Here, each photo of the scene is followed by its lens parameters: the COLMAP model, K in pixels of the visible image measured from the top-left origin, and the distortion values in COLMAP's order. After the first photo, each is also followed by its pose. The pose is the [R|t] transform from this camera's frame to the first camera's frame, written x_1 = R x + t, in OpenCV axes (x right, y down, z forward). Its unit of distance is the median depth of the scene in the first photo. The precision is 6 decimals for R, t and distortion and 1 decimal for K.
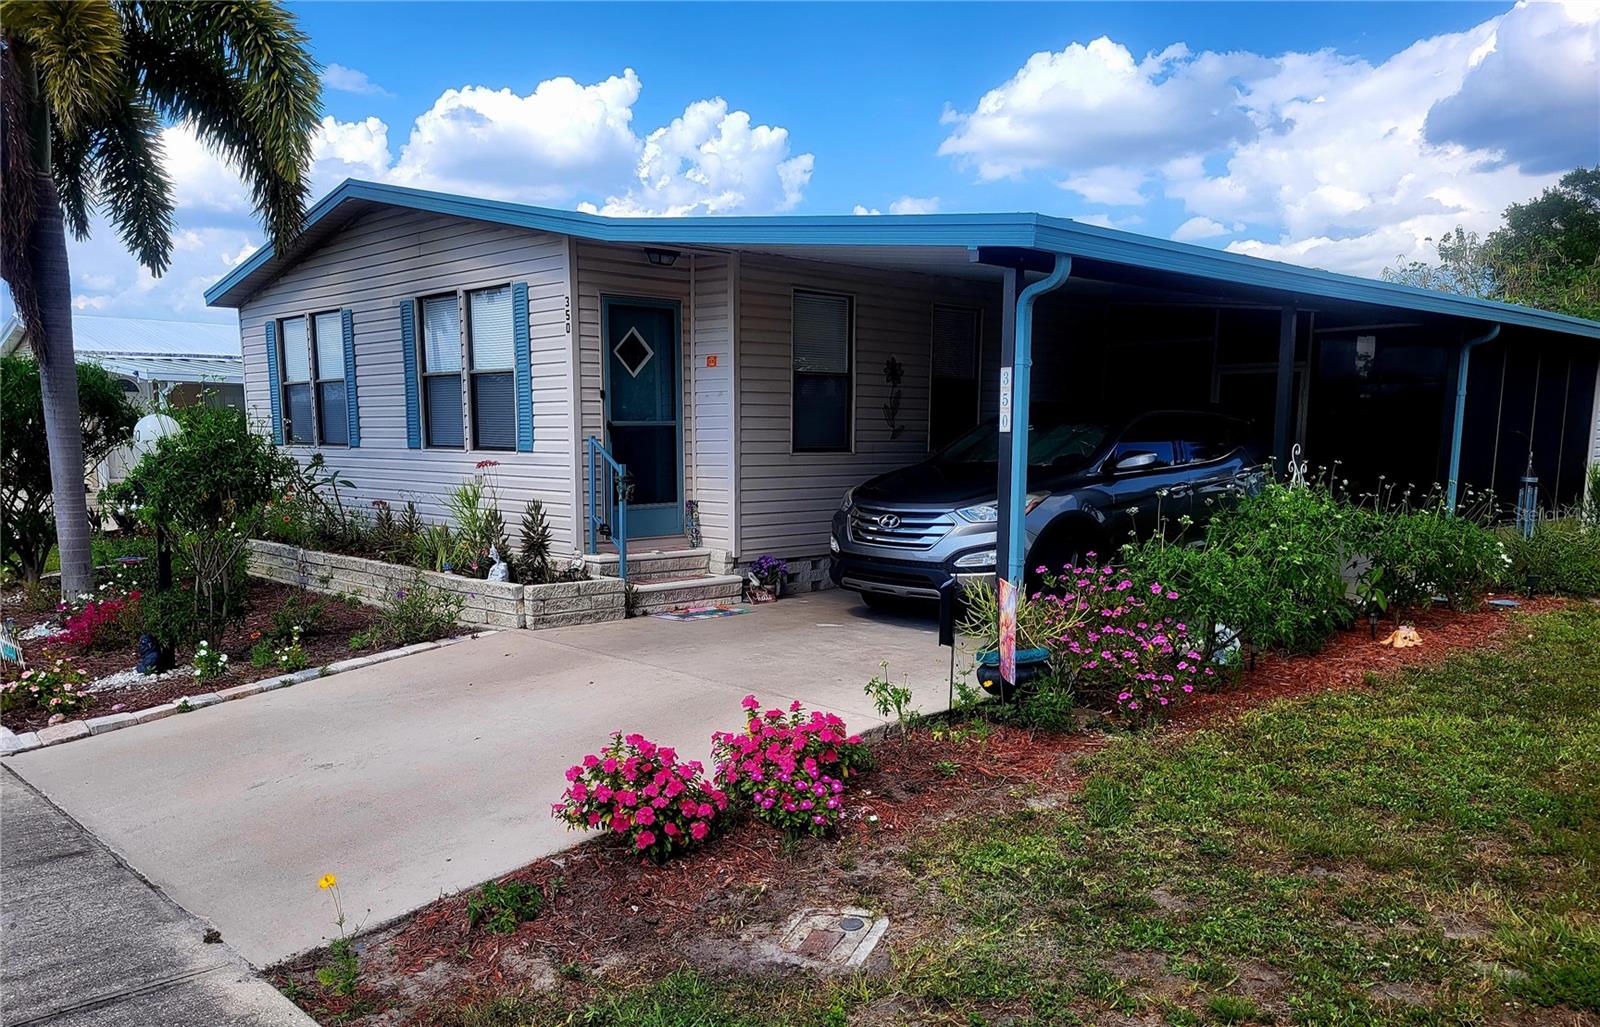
lens RADIAL K [[1250.6, 0, 800.0], [0, 1250.6, 513.5], [0, 0, 1]] dist [0.006955, 0.001807]
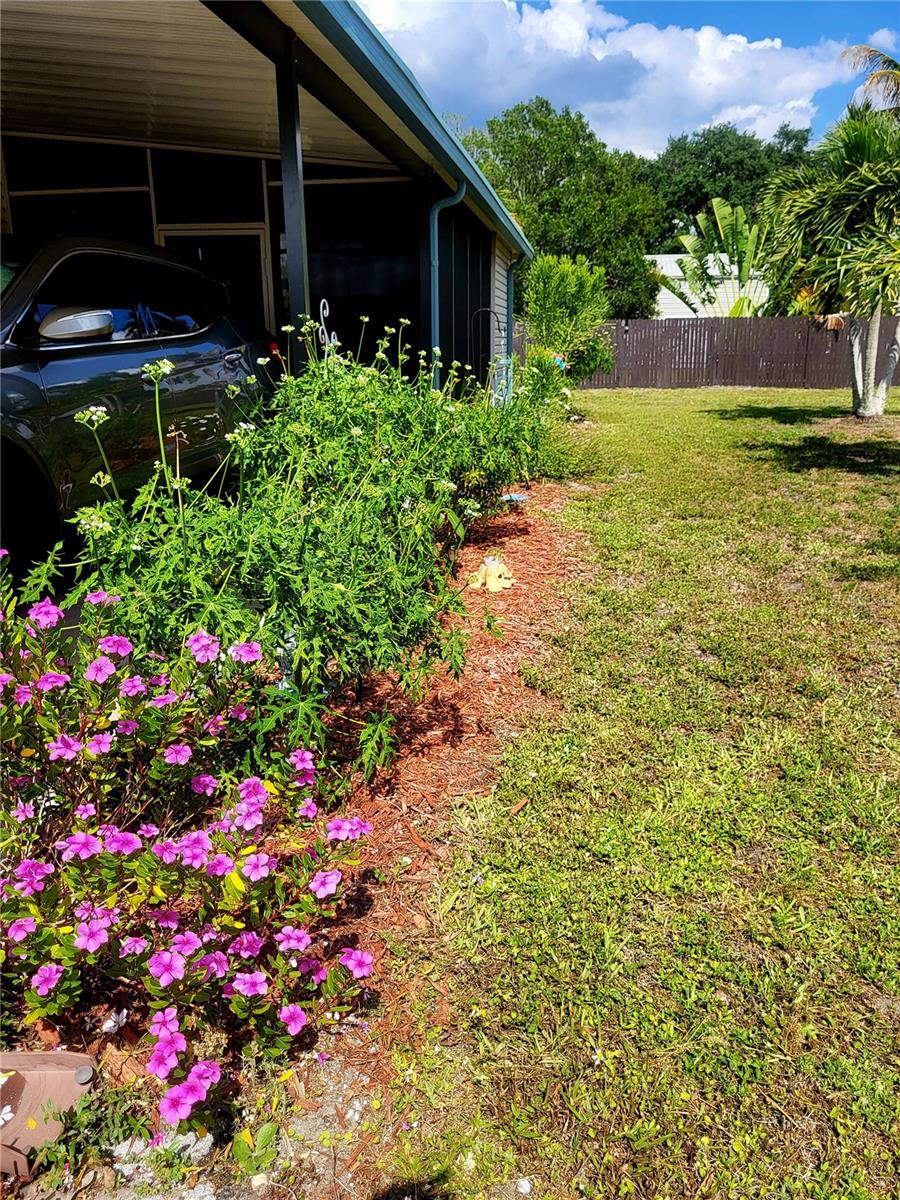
lens RADIAL K [[926.6, 0, 450.0], [0, 926.6, 600.0], [0, 0, 1]] dist [0.044461, 0.000208]
pose [[0.800481, -0.169975, 0.574751, 0.163811], [0.054008, 0.975499, 0.213273, -0.002427], [-0.596920, -0.139680, 0.790048, 0.640962]]
